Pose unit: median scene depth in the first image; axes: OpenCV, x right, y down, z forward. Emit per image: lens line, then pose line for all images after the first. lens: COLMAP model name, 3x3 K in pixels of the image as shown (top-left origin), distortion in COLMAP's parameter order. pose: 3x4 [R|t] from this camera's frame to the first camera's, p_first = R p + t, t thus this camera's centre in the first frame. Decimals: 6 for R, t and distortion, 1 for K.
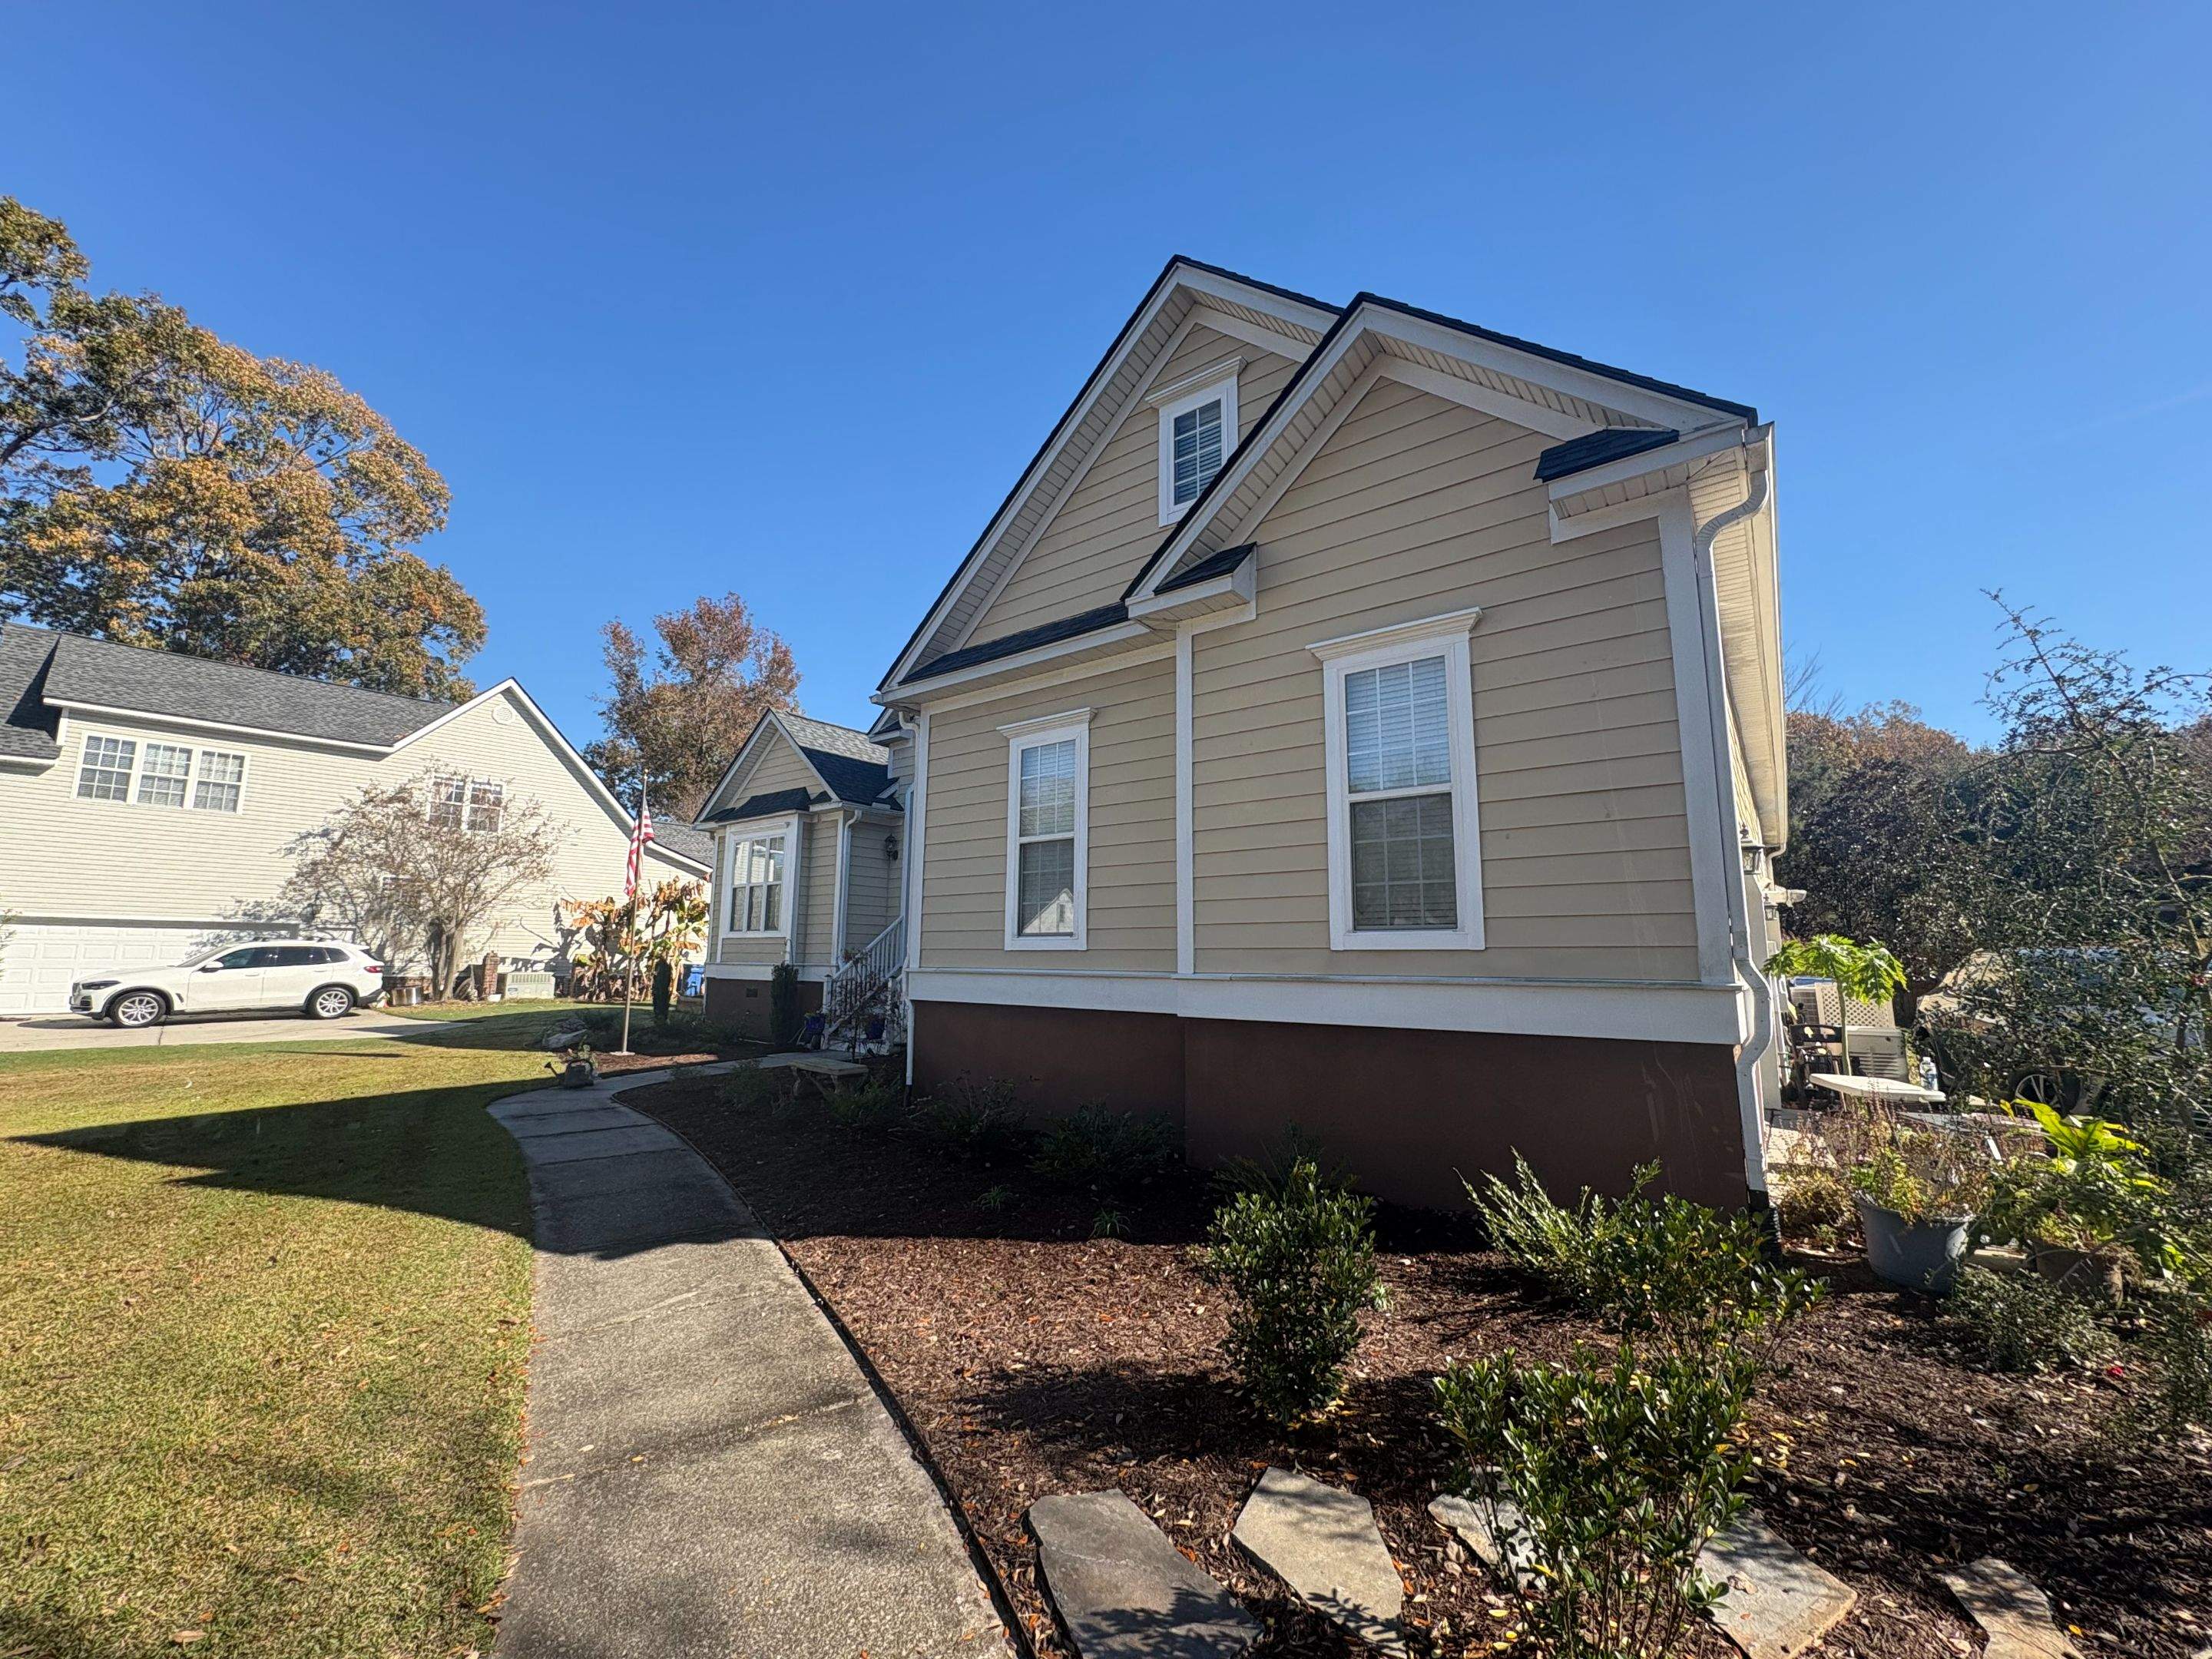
lens RADIAL K [[882.3, 0, 1108.9], [0, 882.3, 829.1], [0, 0, 1]] dist [-0.001048, 0.000456]
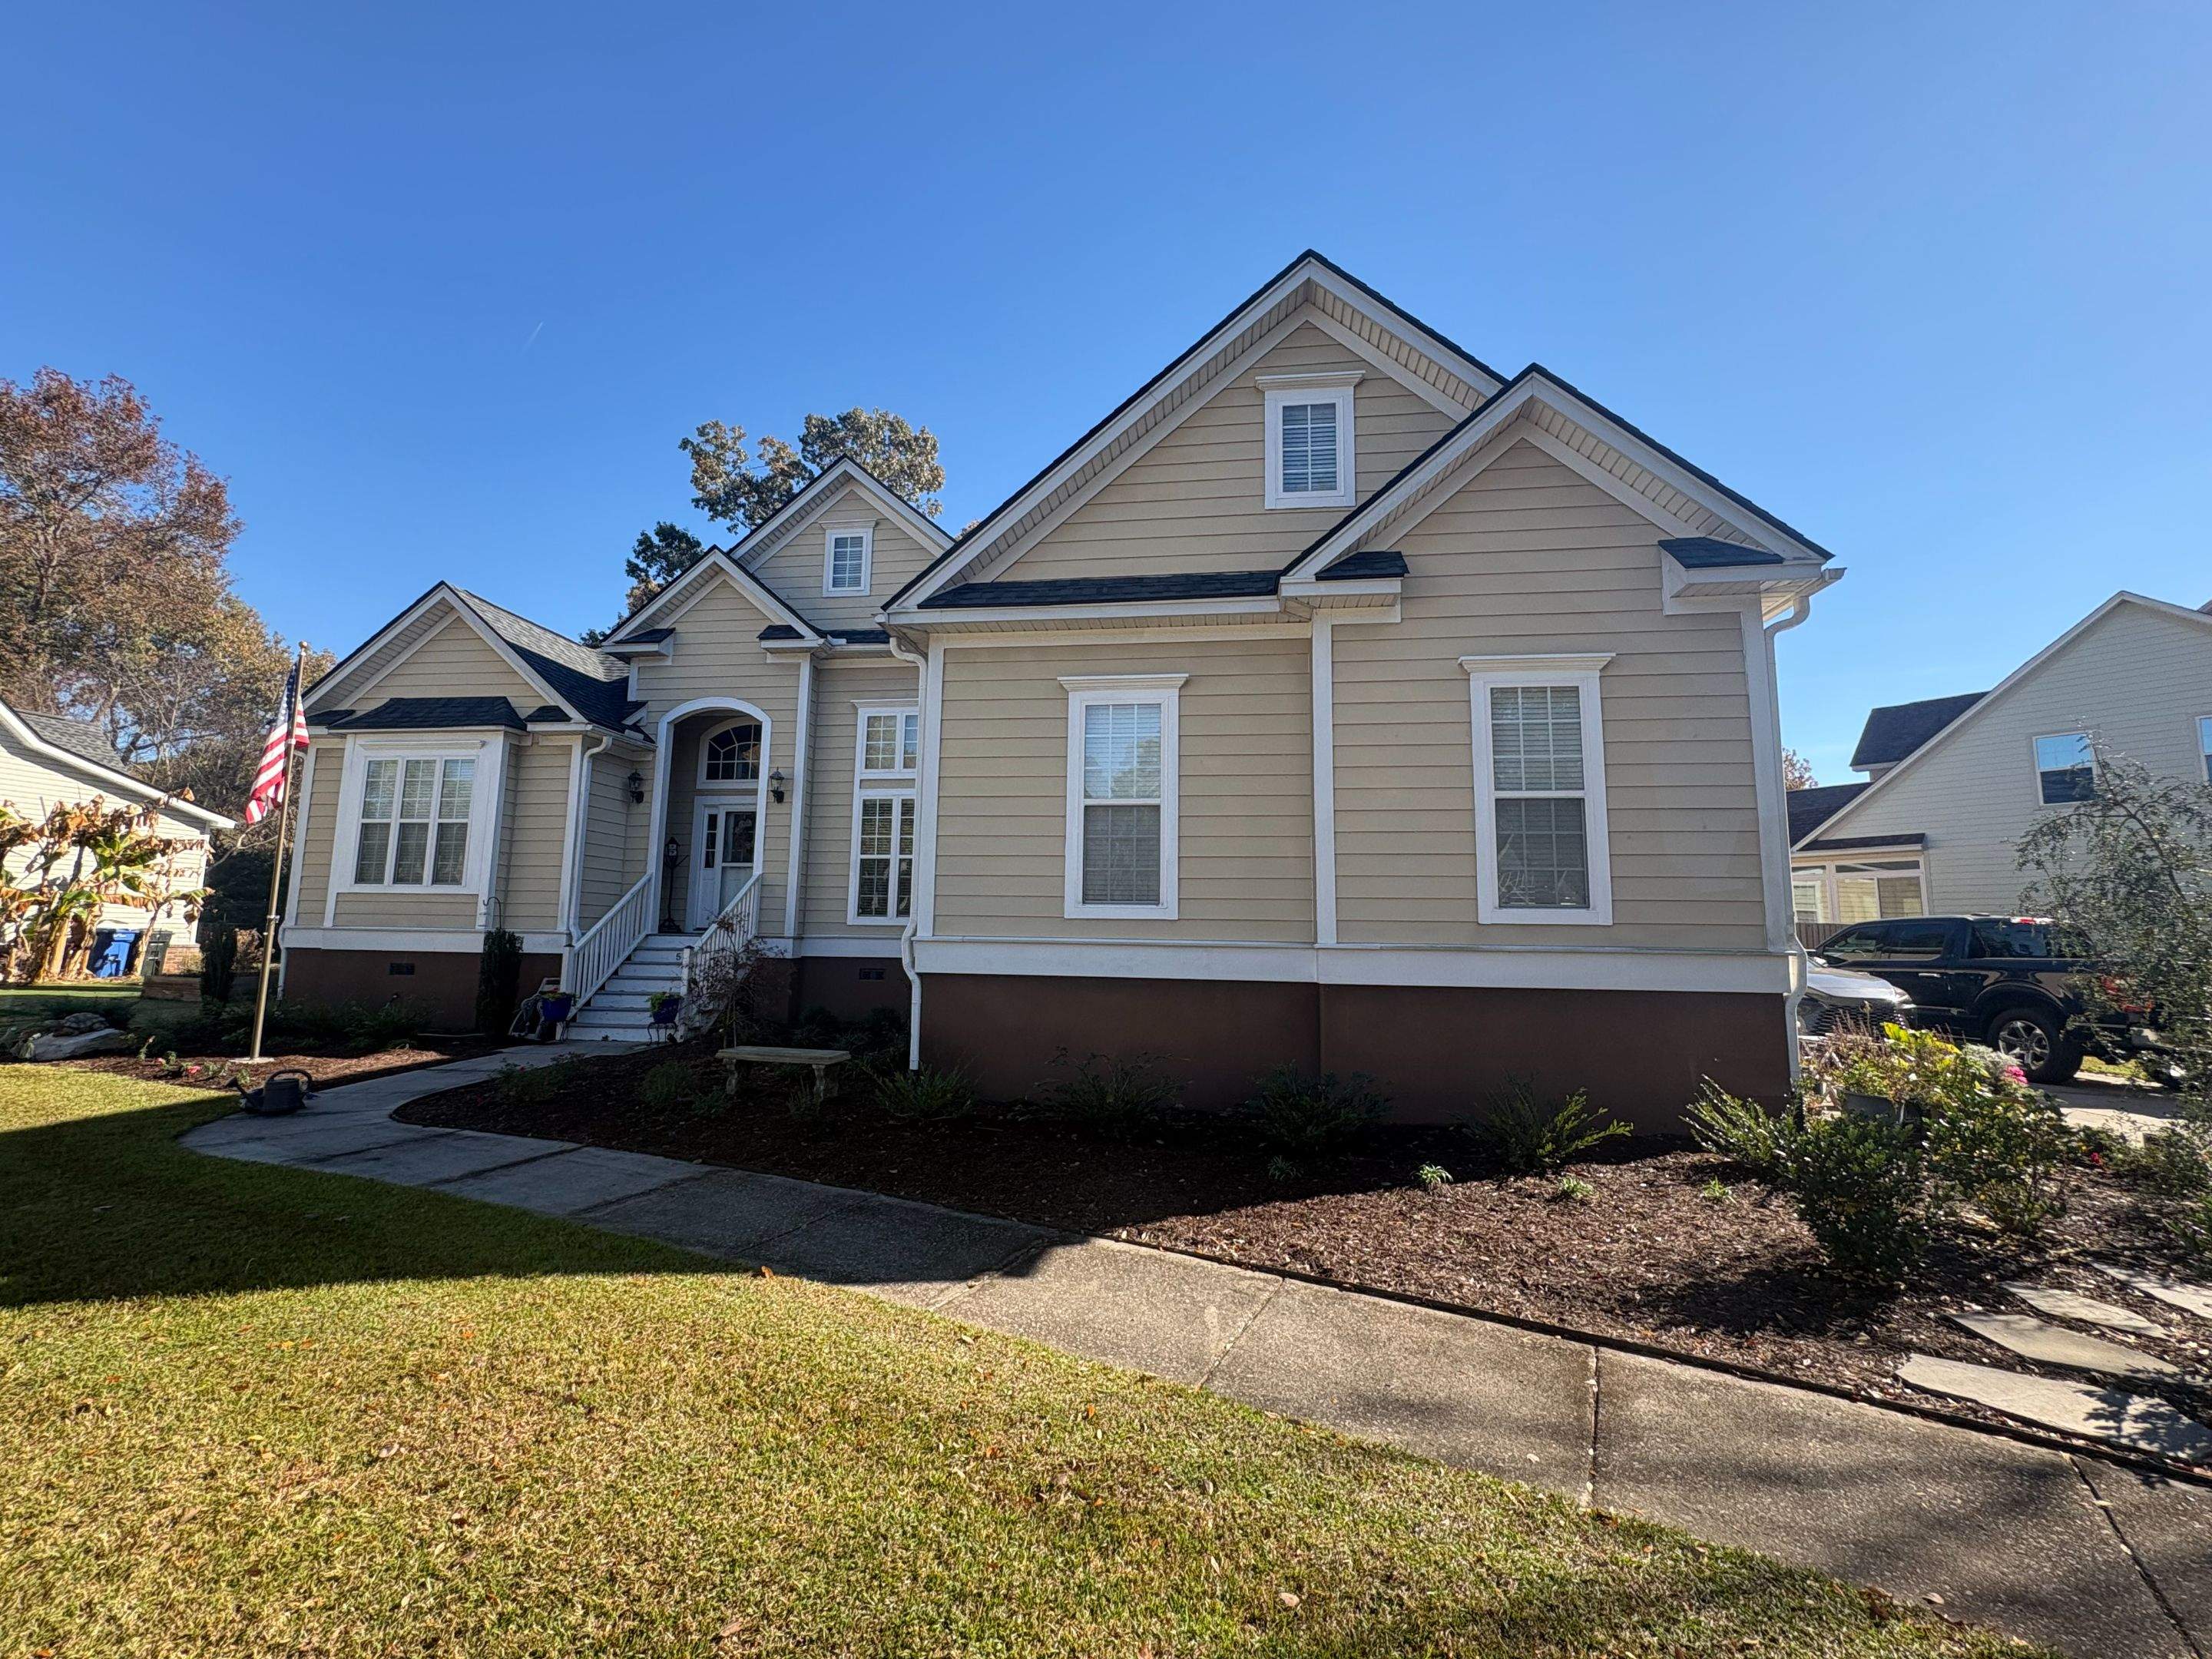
lens RADIAL K [[882.3, 0, 1111.8], [0, 882.3, 831.8], [0, 0, 1]] dist [-0.001048, 0.000456]
pose [[0.864655, 0.065376, 0.498094, -0.492070], [-0.082794, 0.996483, 0.012933, 0.027146], [-0.495496, -0.052421, 0.867027, 0.154688]]
